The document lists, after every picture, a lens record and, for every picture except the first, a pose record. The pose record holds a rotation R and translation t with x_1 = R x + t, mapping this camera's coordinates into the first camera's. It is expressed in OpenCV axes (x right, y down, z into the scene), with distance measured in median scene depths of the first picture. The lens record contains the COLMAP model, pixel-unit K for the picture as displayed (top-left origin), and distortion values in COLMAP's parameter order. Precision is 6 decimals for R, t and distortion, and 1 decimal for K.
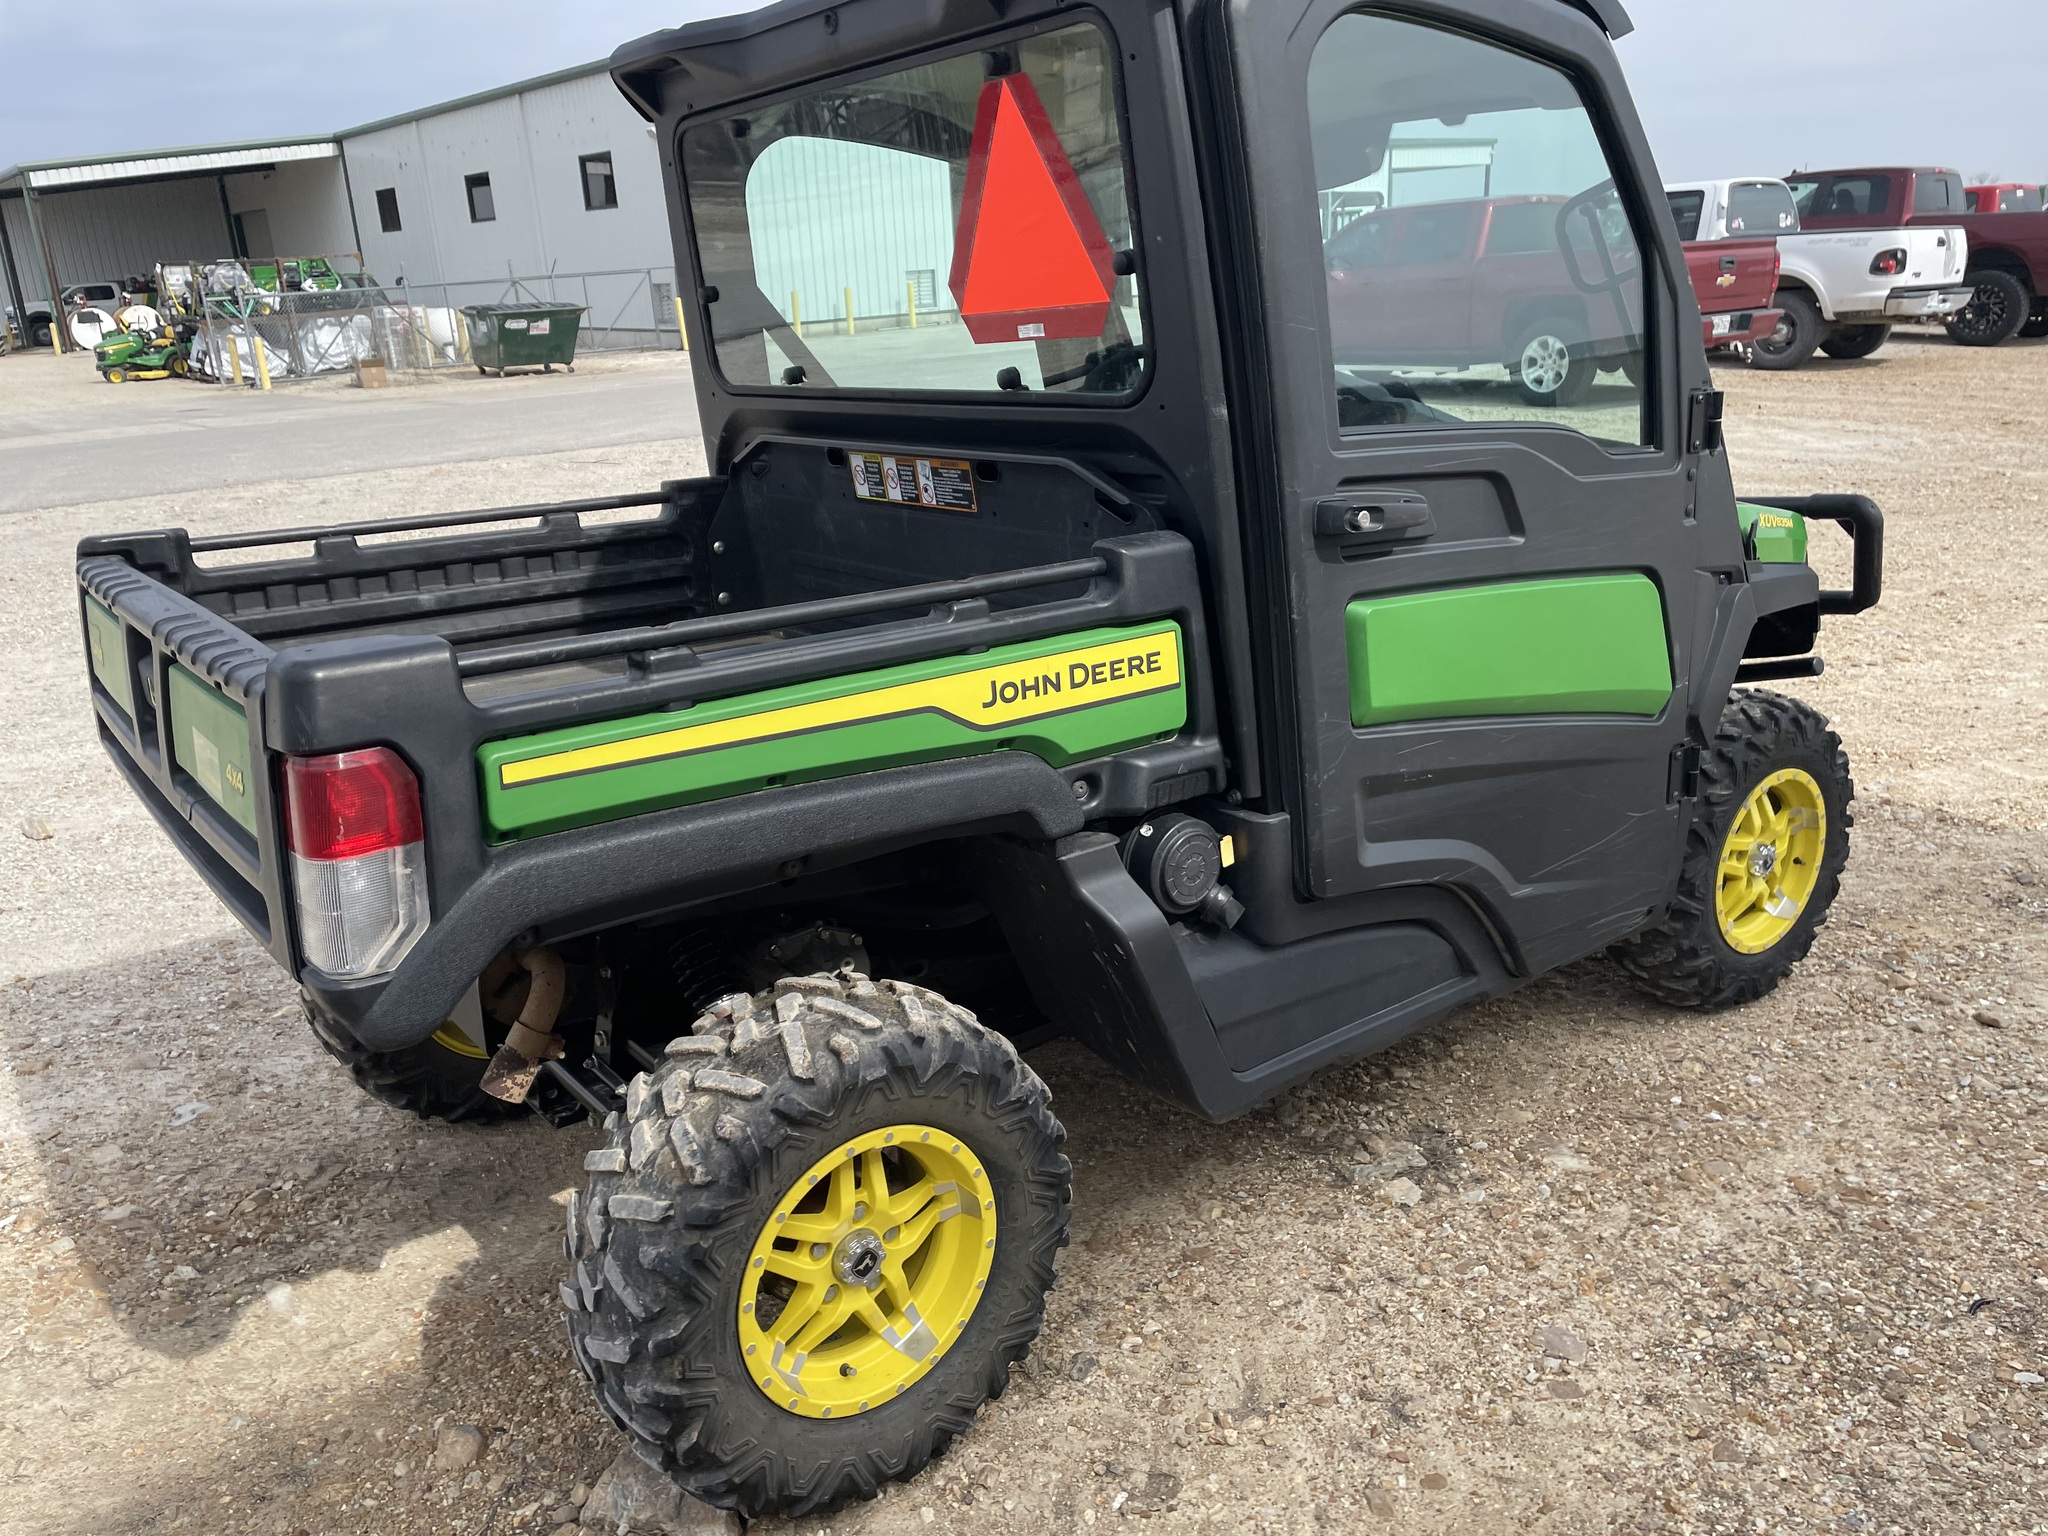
lens RADIAL K [[1546.2, 0, 1005.7], [0, 1546.2, 773.3], [0, 0, 1]] dist [0.096008, -0.127737]
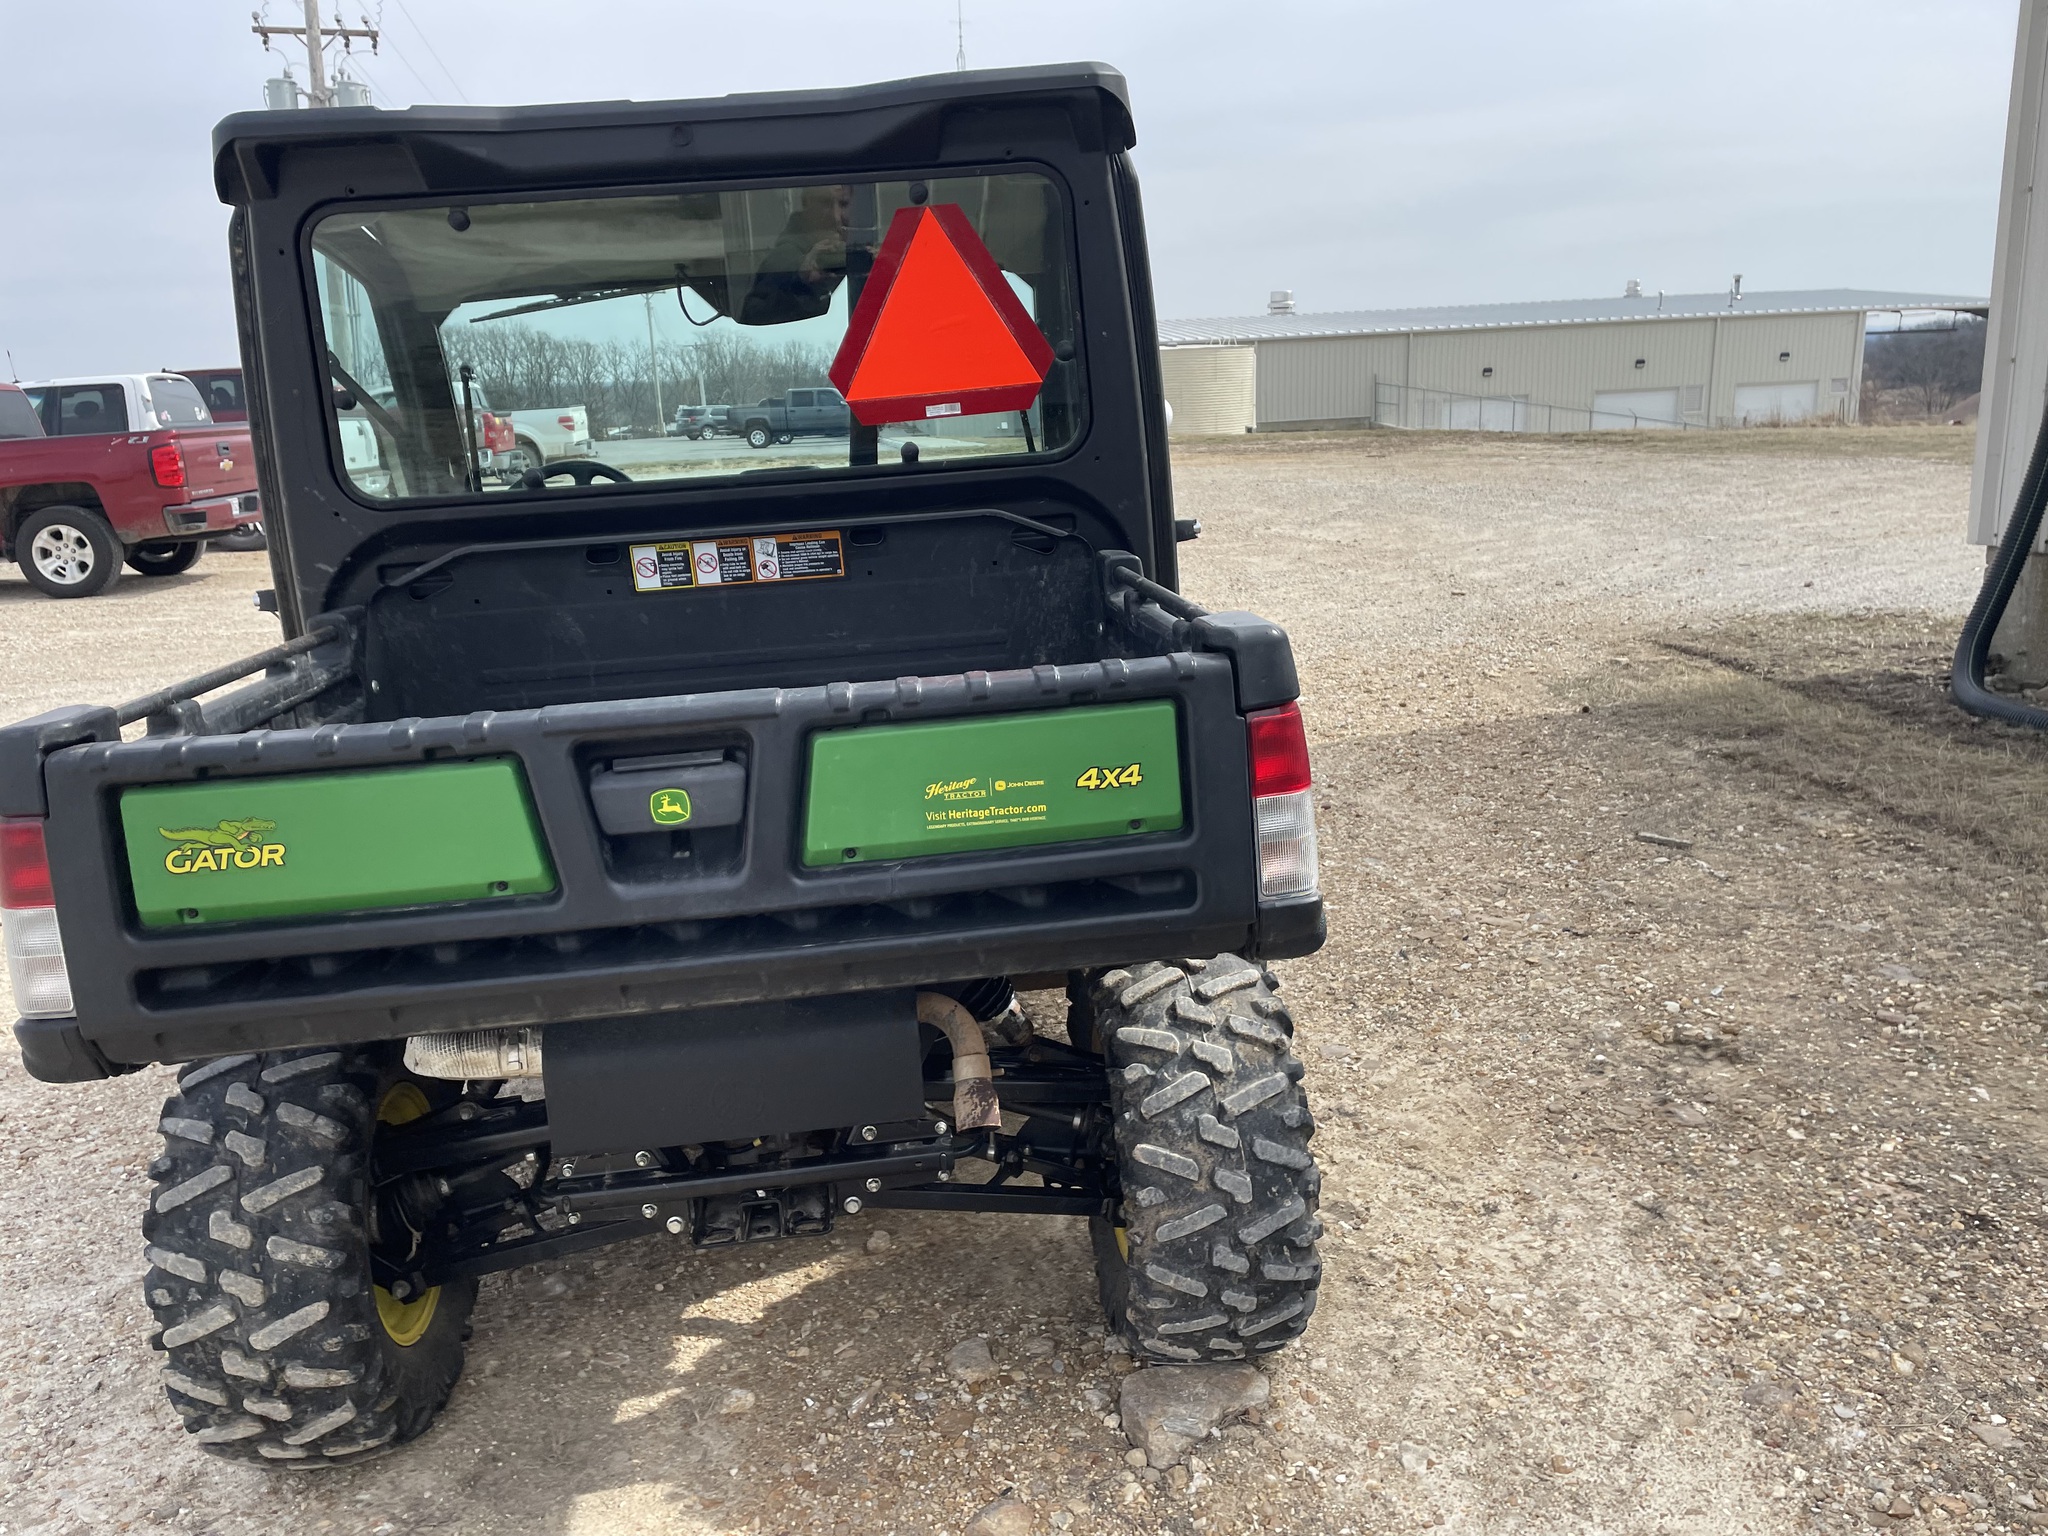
lens RADIAL K [[1546.2, 0, 1005.7], [0, 1546.2, 773.3], [0, 0, 1]] dist [0.096008, -0.127737]
pose [[0.526548, -0.187206, 0.829277, -0.838188], [0.287328, 0.957241, 0.033655, -0.033139], [-0.800118, 0.220553, 0.557823, 0.288775]]
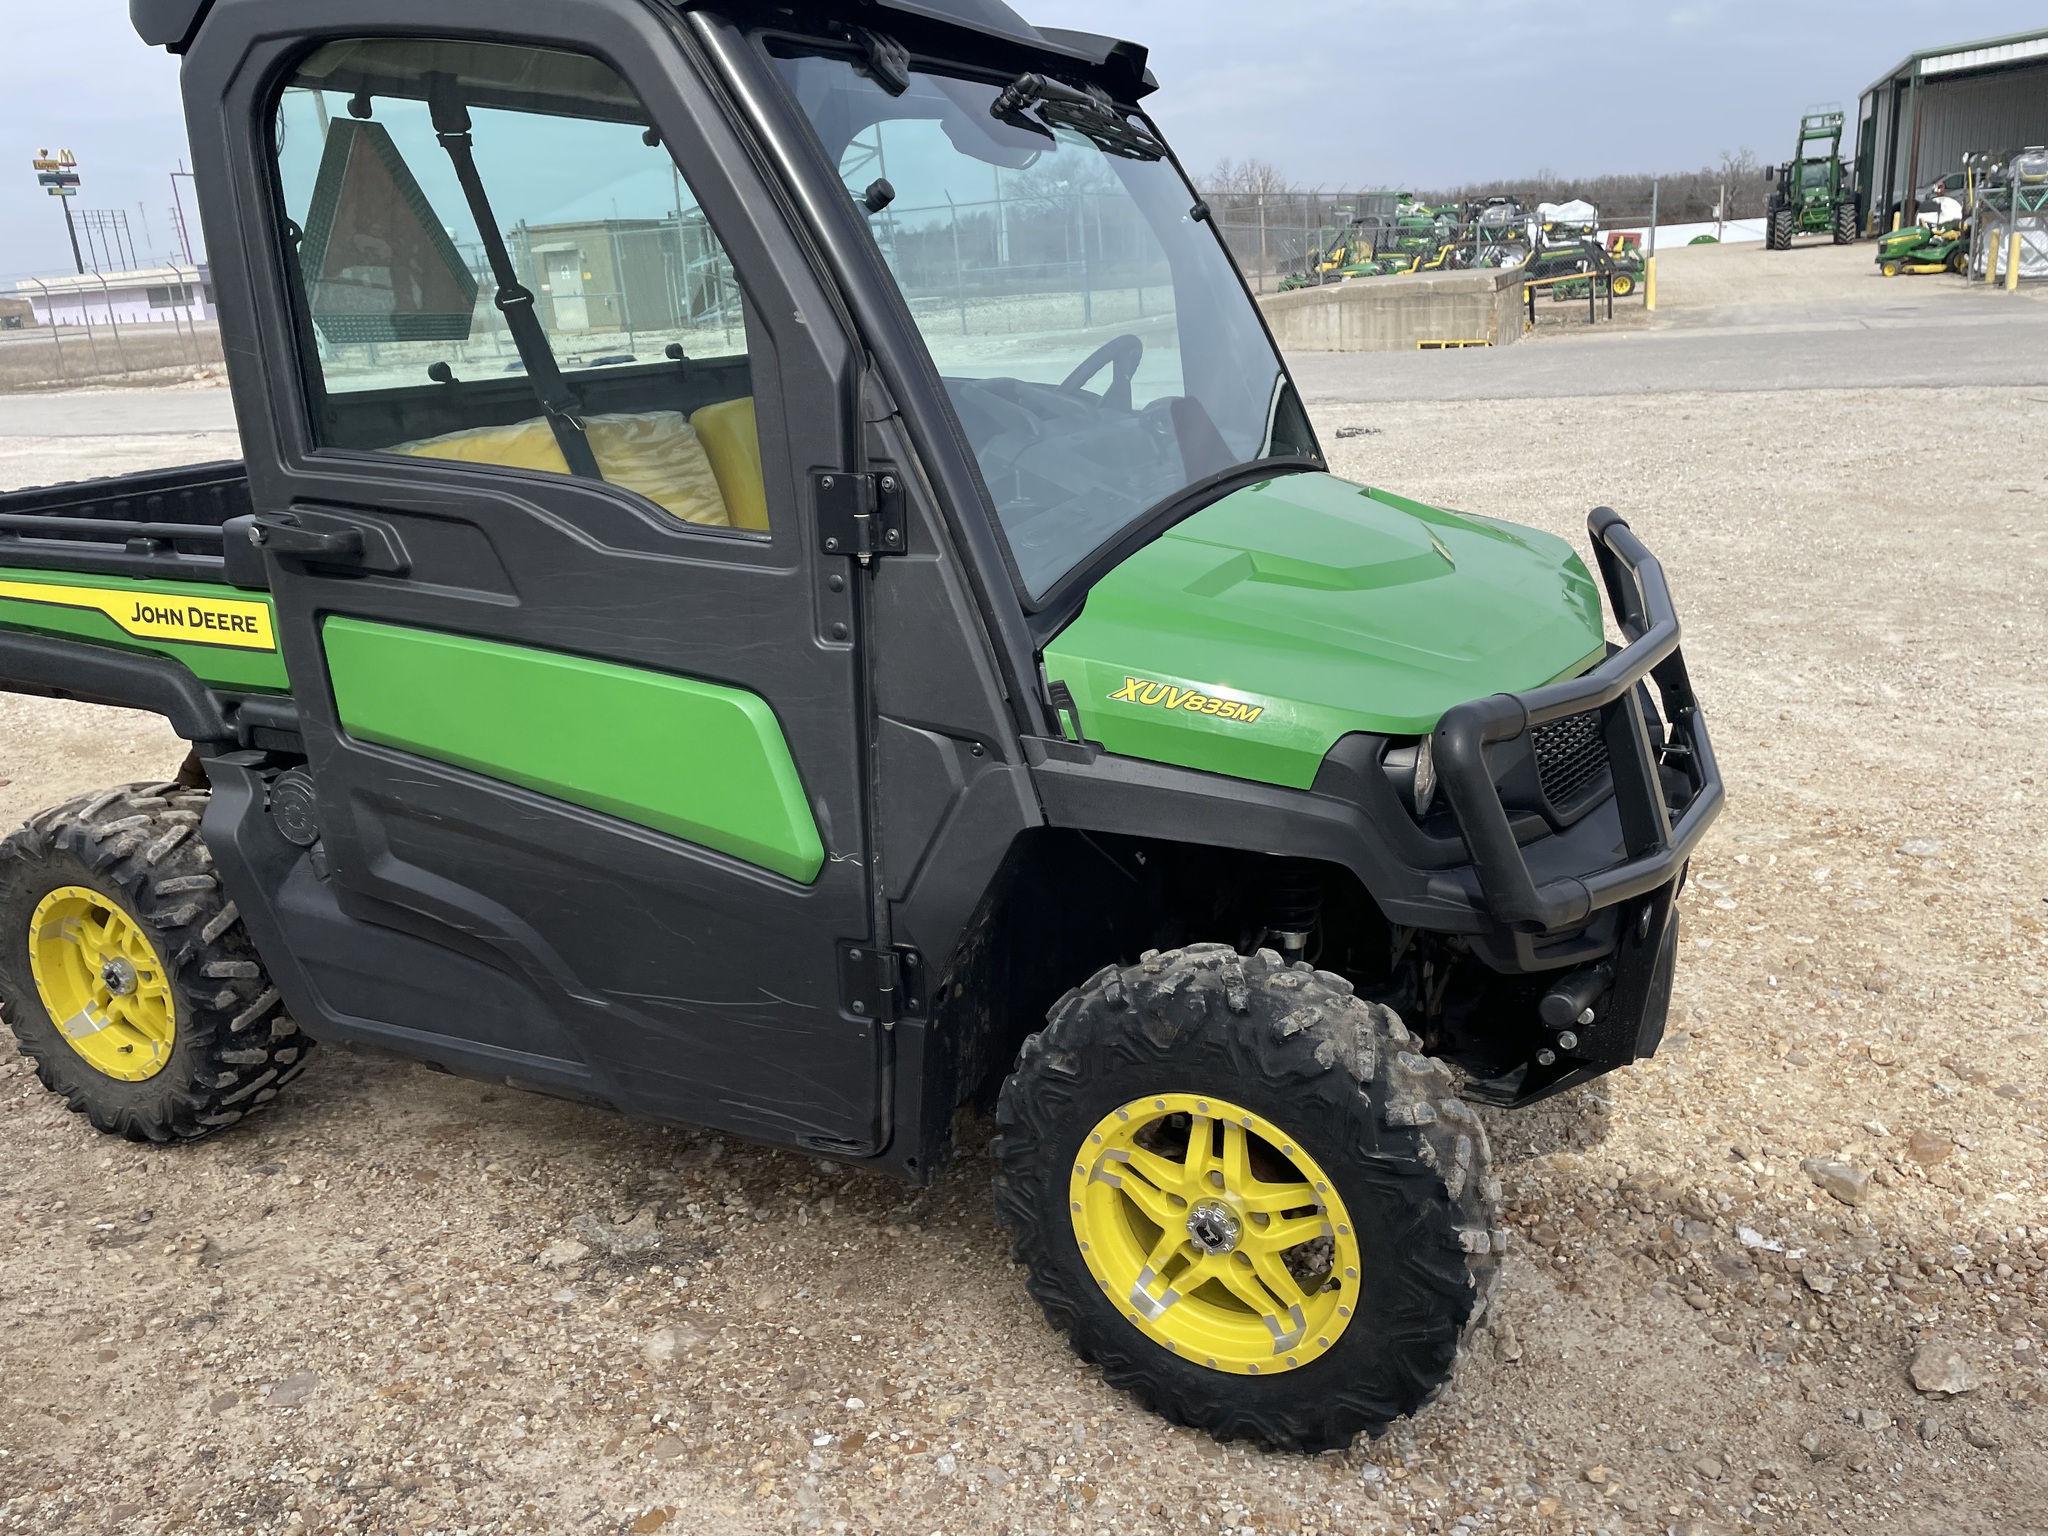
lens RADIAL K [[1542.3, 0, 1001.1], [0, 1542.3, 745.0], [0, 0, 1]] dist [0.094877, -0.124762]
pose [[0.465886, 0.280360, -0.839255, 1.048319], [-0.235937, 0.953498, 0.187551, -0.259256], [0.852809, 0.110634, 0.510369, 0.678104]]
